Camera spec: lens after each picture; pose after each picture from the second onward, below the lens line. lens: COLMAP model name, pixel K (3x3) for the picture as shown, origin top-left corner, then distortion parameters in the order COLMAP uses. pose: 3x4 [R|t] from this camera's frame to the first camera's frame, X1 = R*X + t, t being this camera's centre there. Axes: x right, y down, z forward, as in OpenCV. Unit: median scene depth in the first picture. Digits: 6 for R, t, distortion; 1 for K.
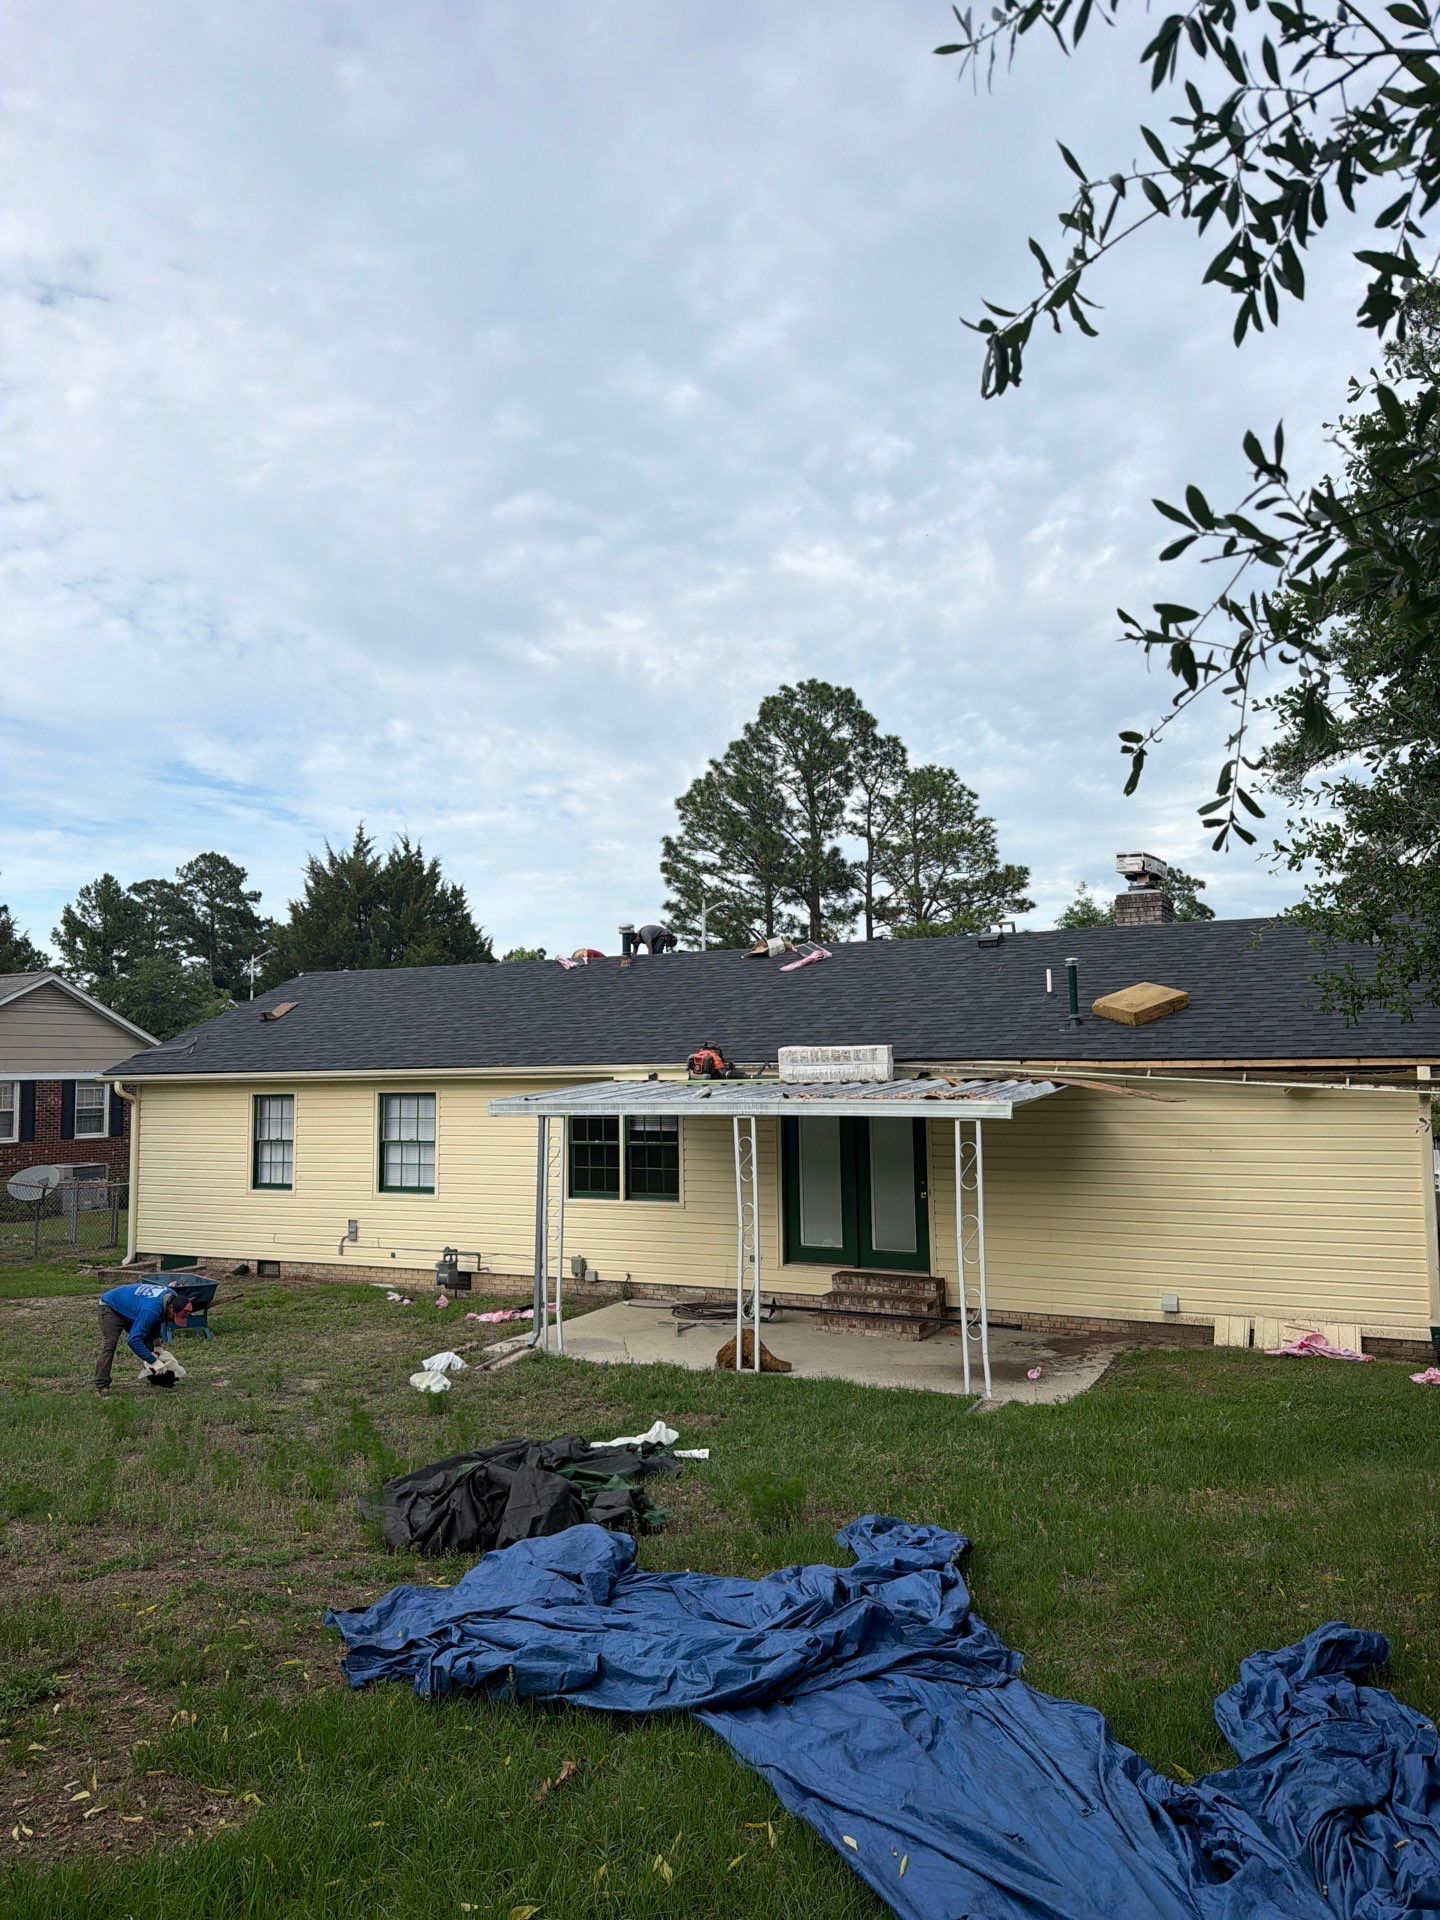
lens RADIAL K [[1343.4, 0, 716.9], [0, 1343.4, 957.0], [0, 0, 1]] dist [0.100035, -0.100390]
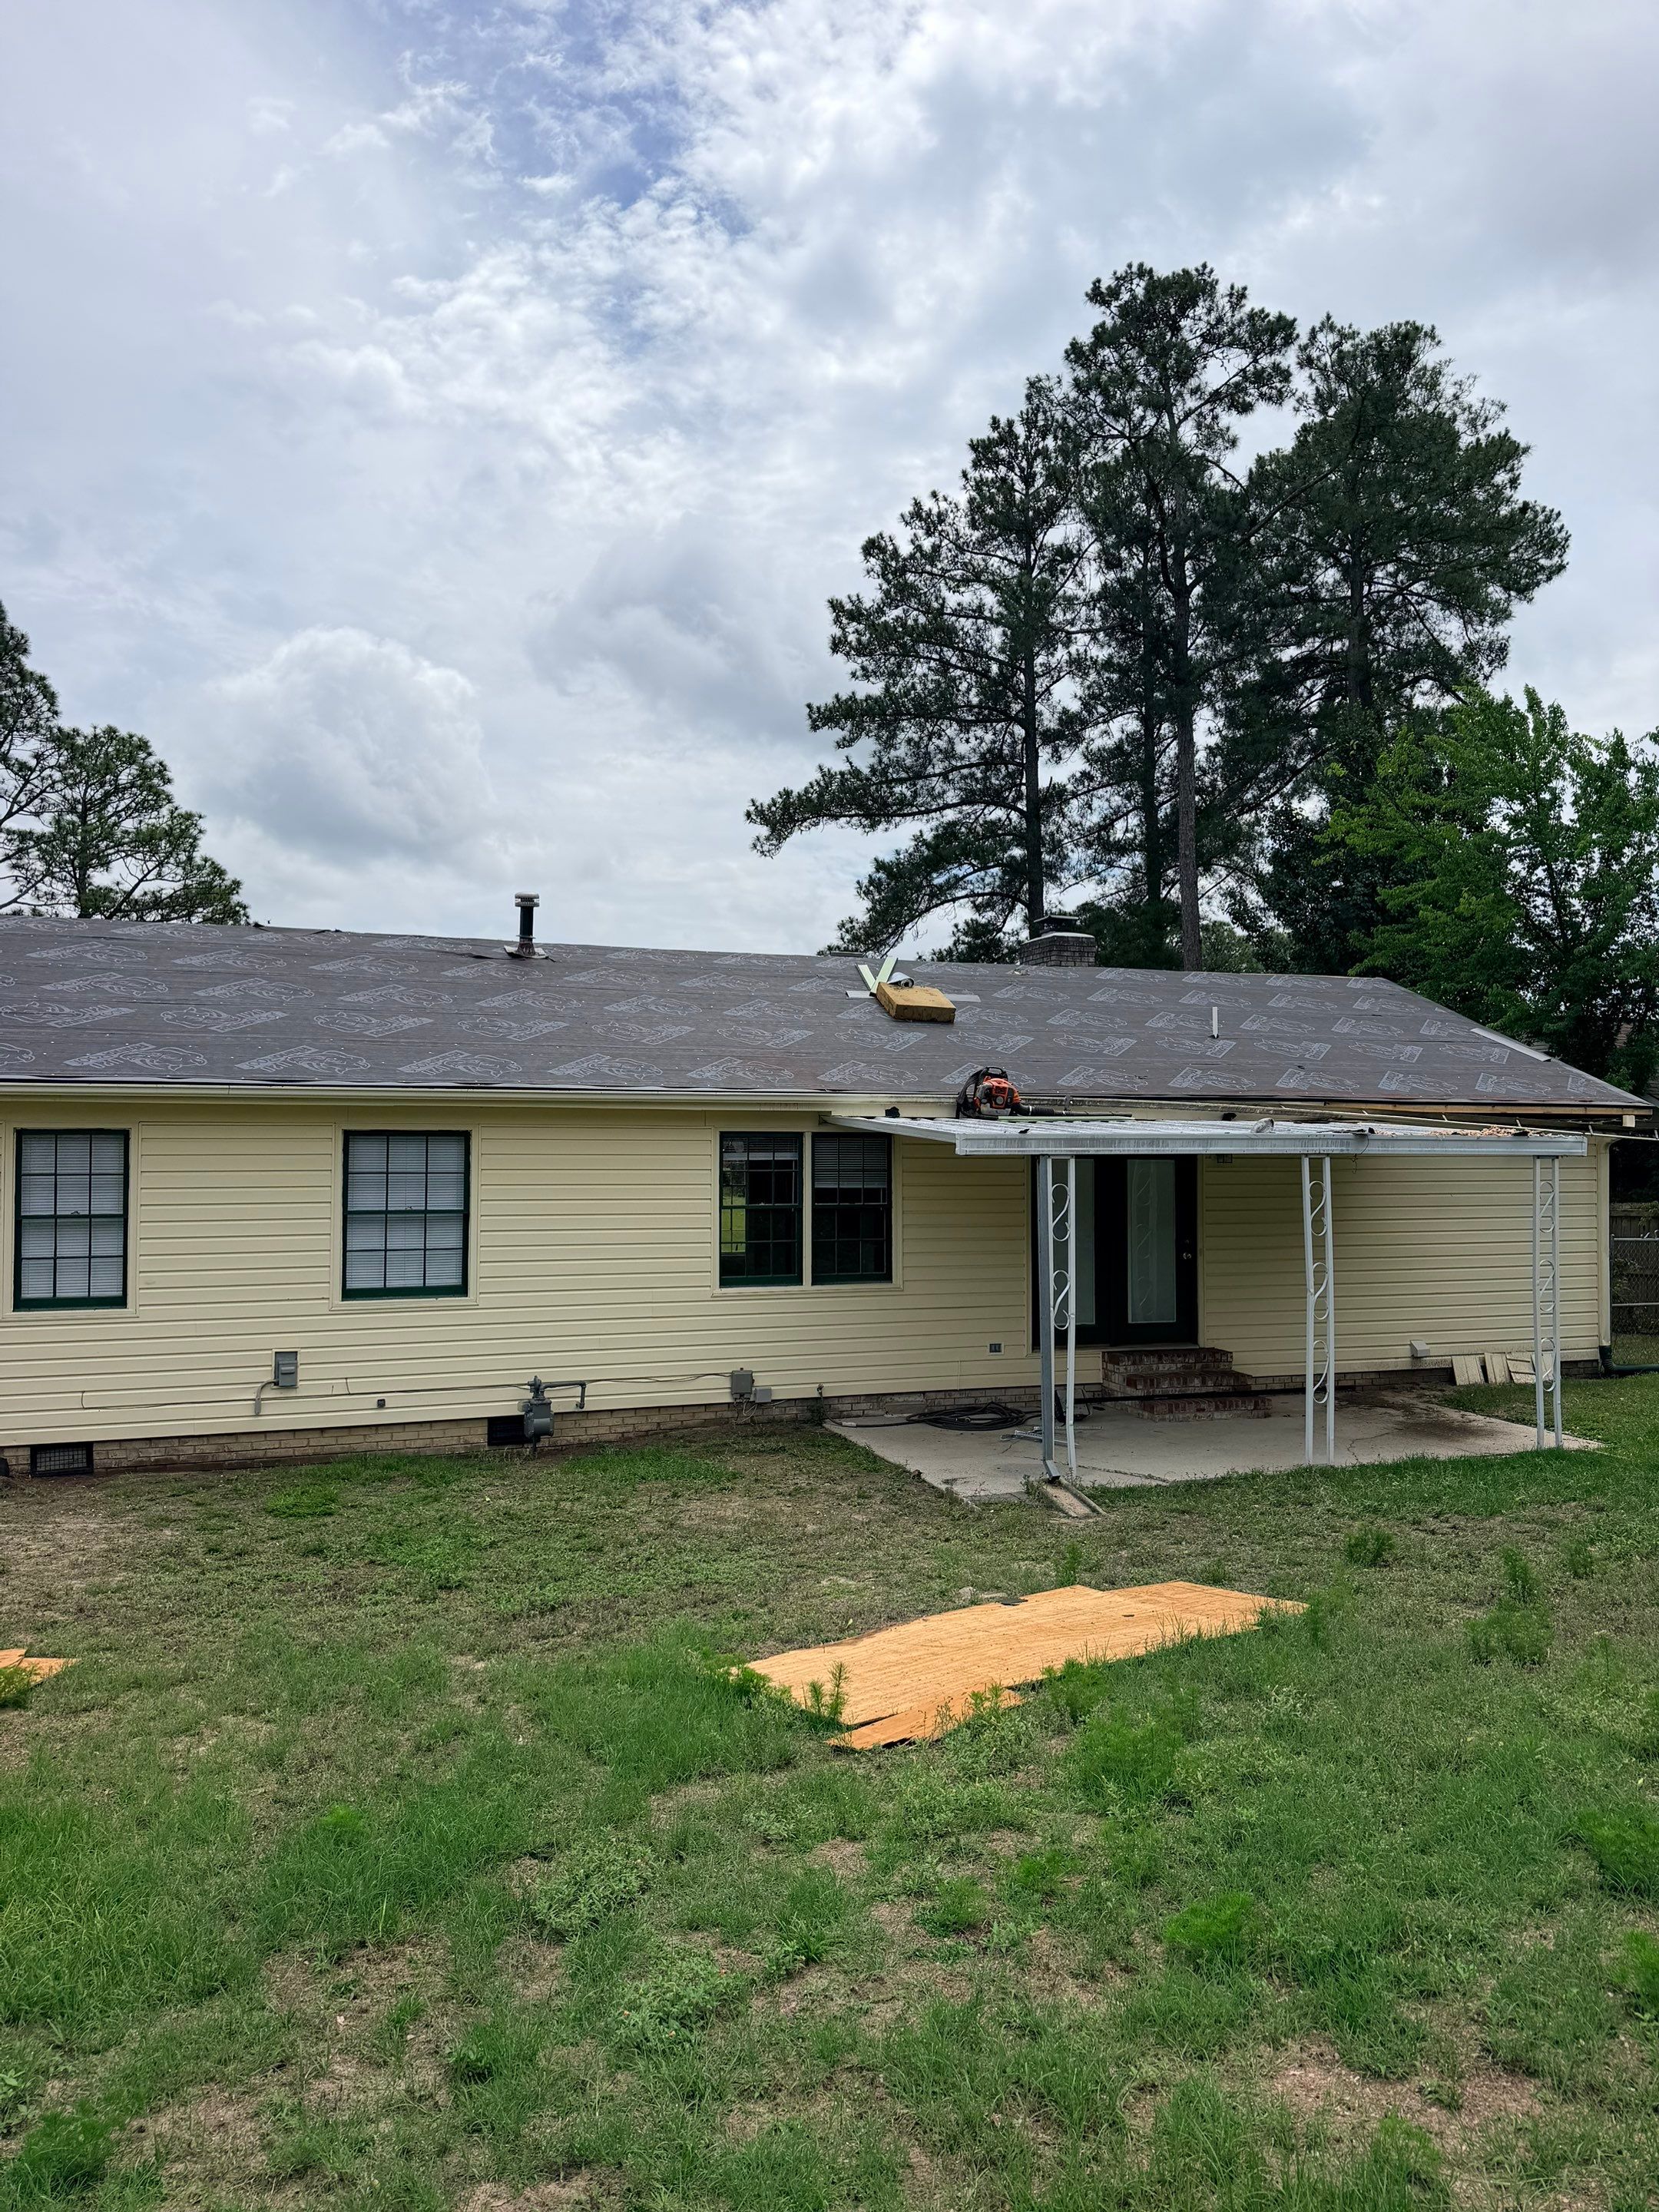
lens RADIAL K [[1528.3, 0, 828.5], [0, 1528.3, 1116.1], [0, 0, 1]] dist [0.084263, -0.034631]
pose [[0.688675, 0.031474, 0.724386, -0.581987], [-0.071137, 0.997170, 0.024304, 0.064656], [-0.721572, -0.068268, 0.688966, 0.401151]]
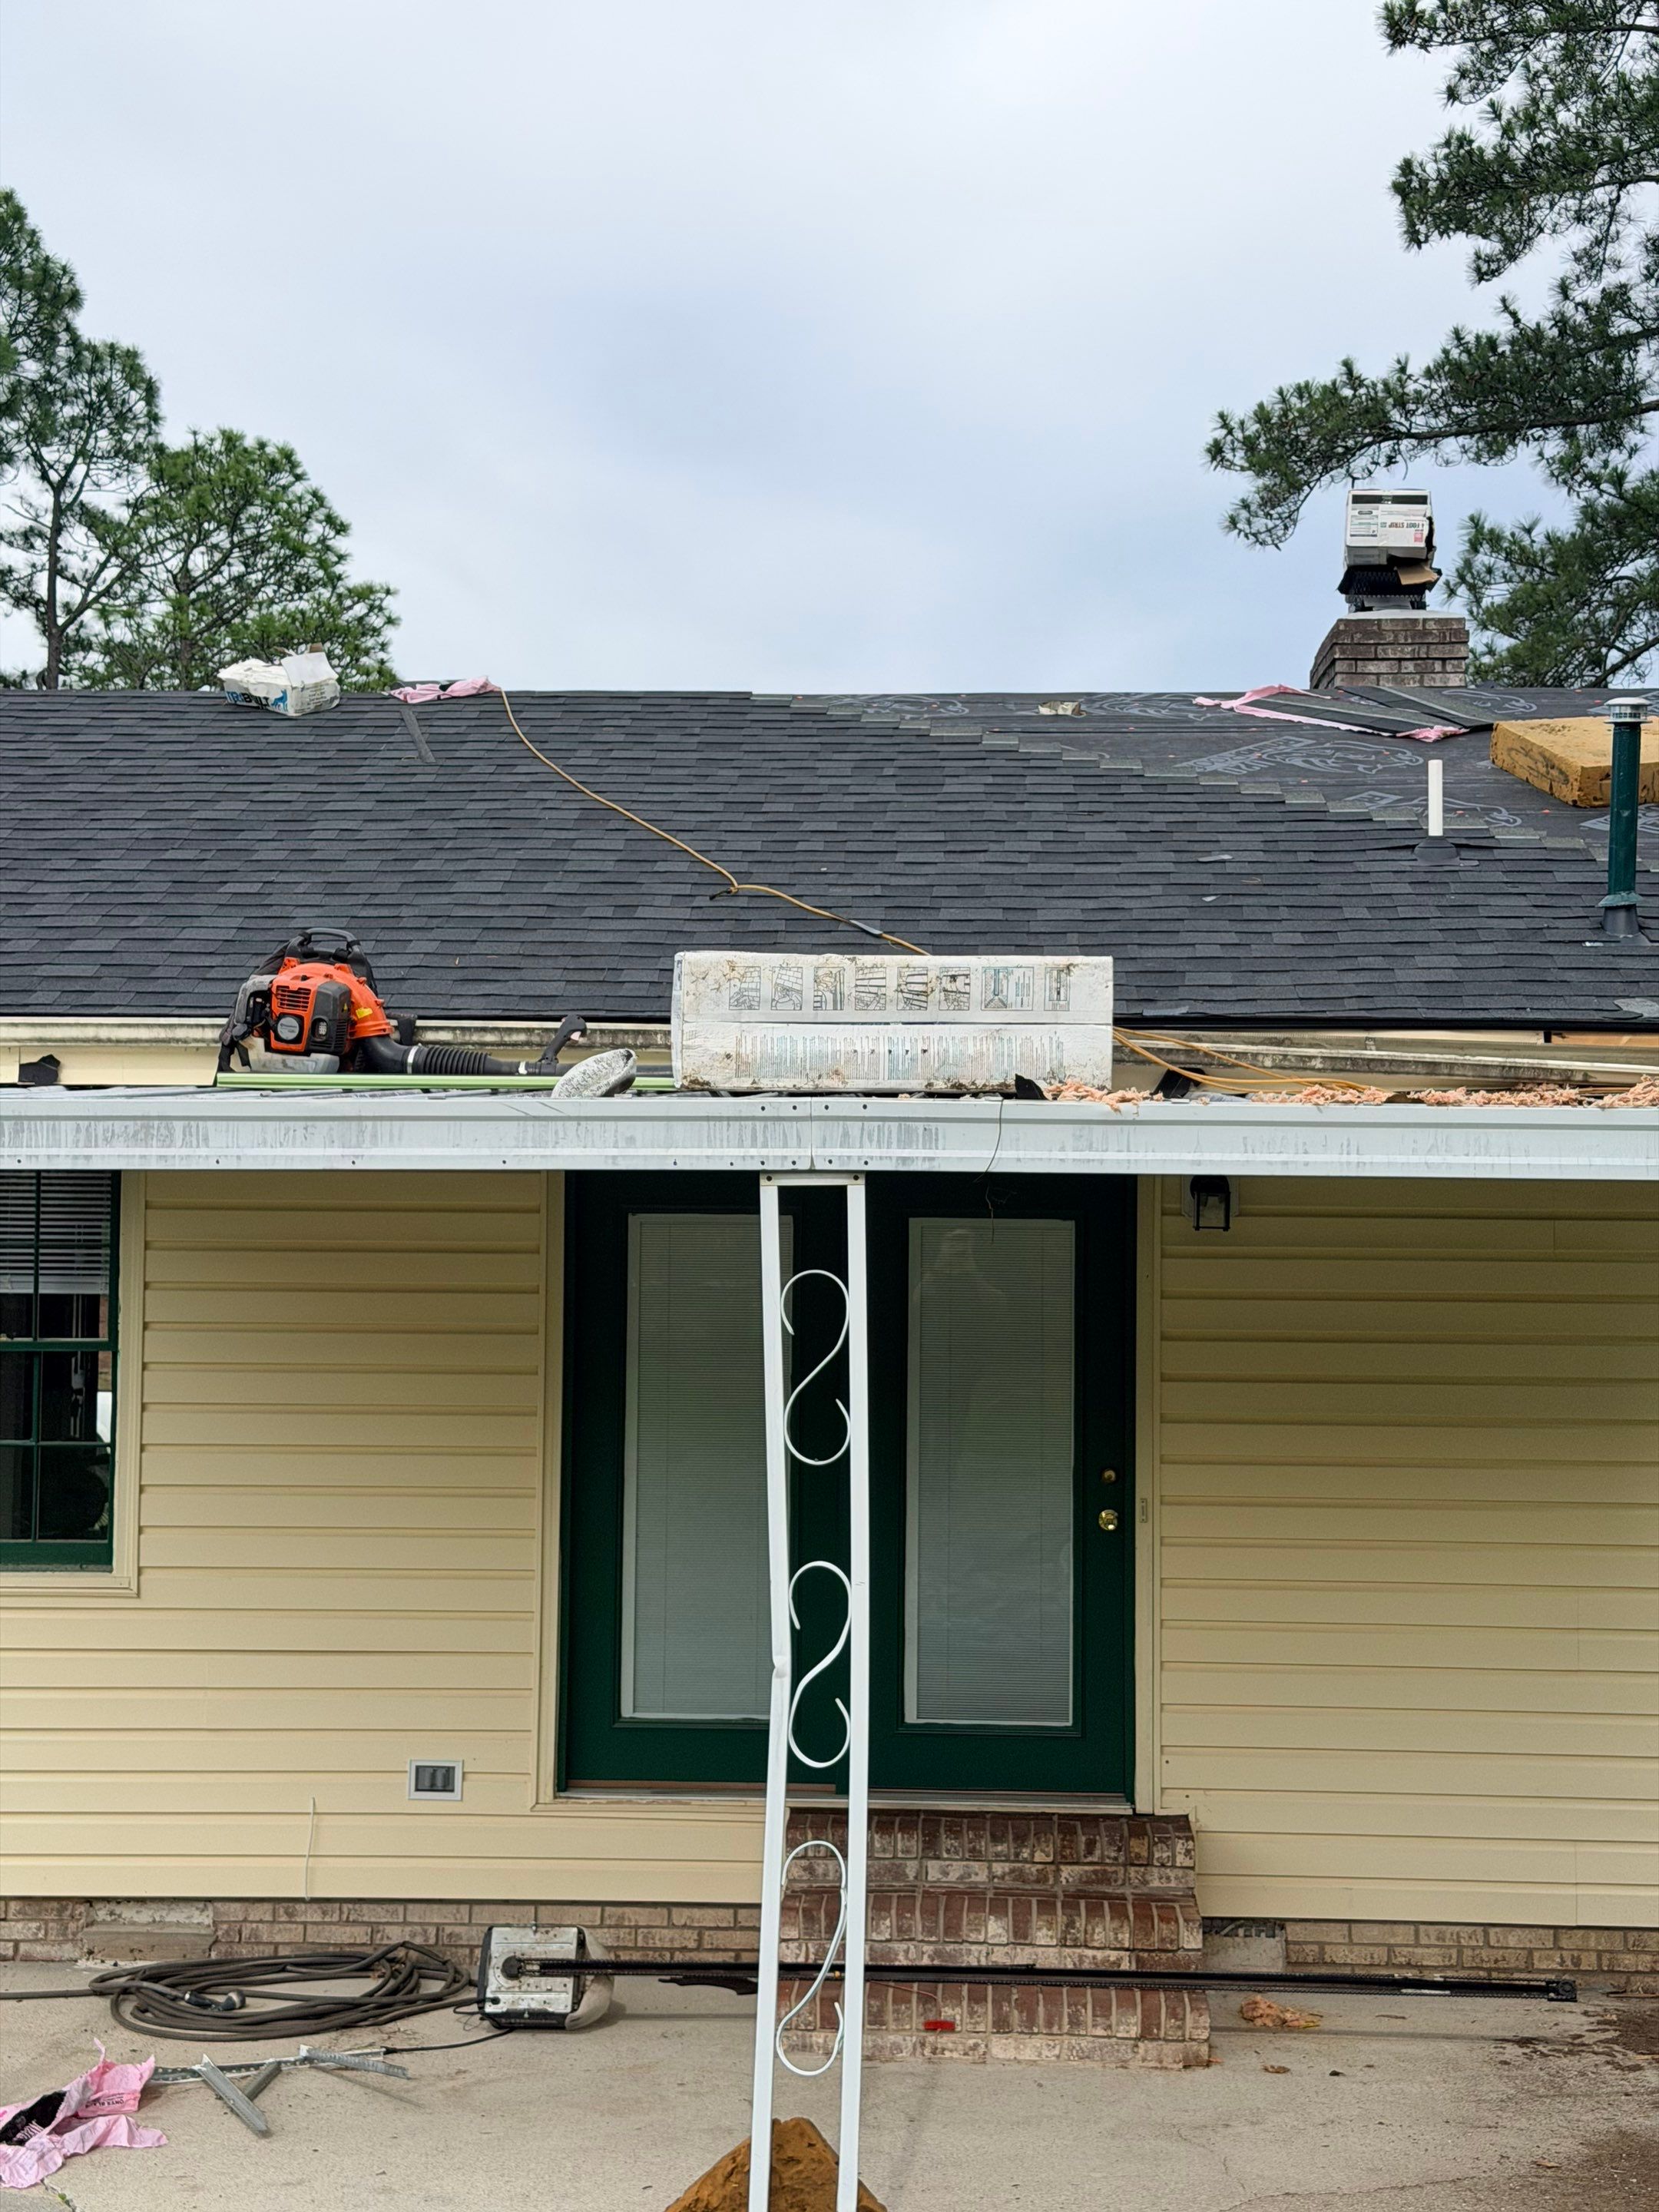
lens RADIAL K [[3091.8, 0, 852.7], [0, 3091.8, 1111.4], [0, 0, 1]] dist [0.102530, 0.000000]
pose [[0.909570, 0.040088, 0.413612, -0.129581], [-0.054679, 0.998228, 0.023495, 0.065577], [-0.411937, -0.043986, 0.910150, 0.363982]]
